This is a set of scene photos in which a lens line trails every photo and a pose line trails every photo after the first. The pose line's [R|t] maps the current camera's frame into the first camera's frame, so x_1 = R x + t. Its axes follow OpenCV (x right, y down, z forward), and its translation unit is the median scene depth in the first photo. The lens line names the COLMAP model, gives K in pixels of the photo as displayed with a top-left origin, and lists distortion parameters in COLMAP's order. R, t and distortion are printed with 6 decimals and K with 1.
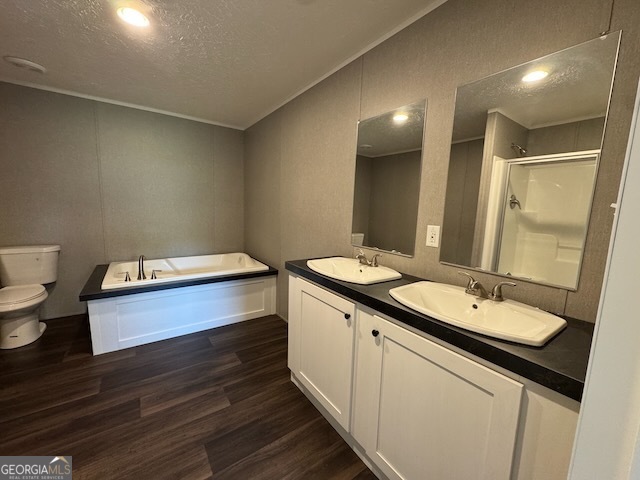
lens RADIAL K [[254.4, 0, 316.7], [0, 254.4, 239.8], [0, 0, 1]] dist [-0.006637, 0.000941]
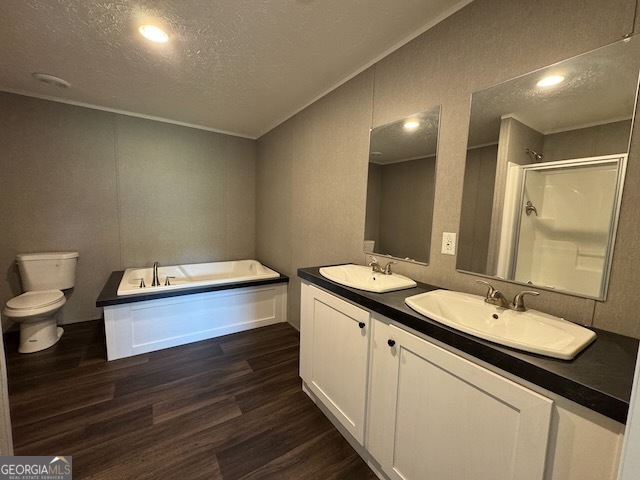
lens RADIAL K [[254.4, 0, 316.7], [0, 254.4, 239.9], [0, 0, 1]] dist [-0.006637, 0.000941]
pose [[0.999383, 0.000511, -0.035105, -0.011549], [-0.001499, 0.999603, -0.028145, 0.000128], [0.035077, 0.028180, 0.998987, 0.003003]]
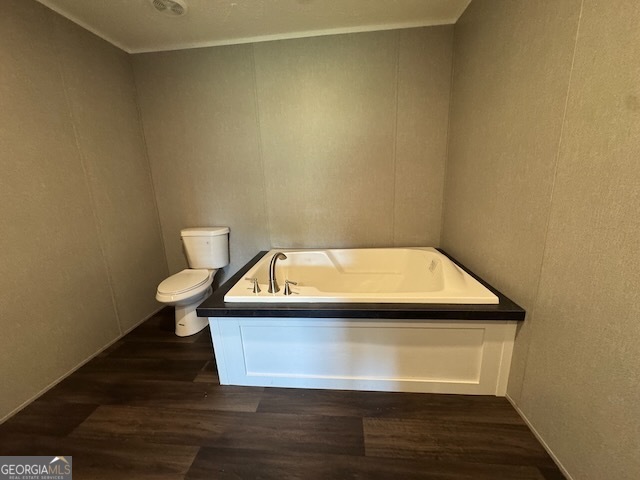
lens RADIAL K [[254.4, 0, 325.0], [0, 254.4, 238.6], [0, 0, 1]] dist [-0.006637, 0.000941]
pose [[0.767760, 0.083129, -0.635322, -0.206487], [-0.015942, 0.993720, 0.110758, -0.057995], [0.640540, -0.074907, 0.764263, 0.654015]]
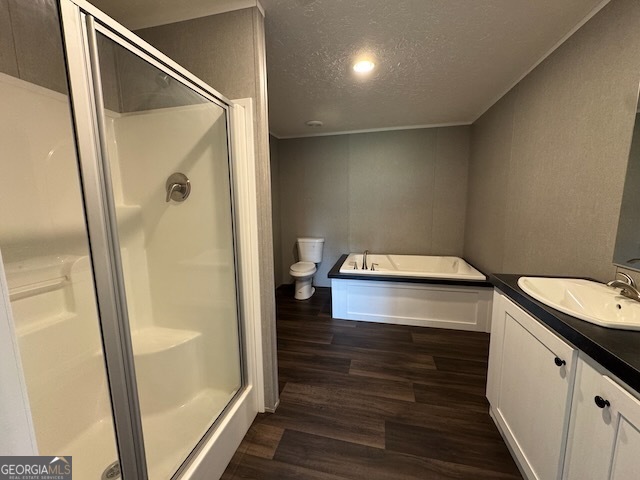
lens RADIAL K [[254.4, 0, 321.1], [0, 254.4, 239.7], [0, 0, 1]] dist [-0.006637, 0.000941]
pose [[0.654711, 0.061649, -0.753361, 0.120458], [-0.060027, 0.997761, 0.029483, -0.016143], [0.753492, 0.025919, 0.656946, 0.005496]]
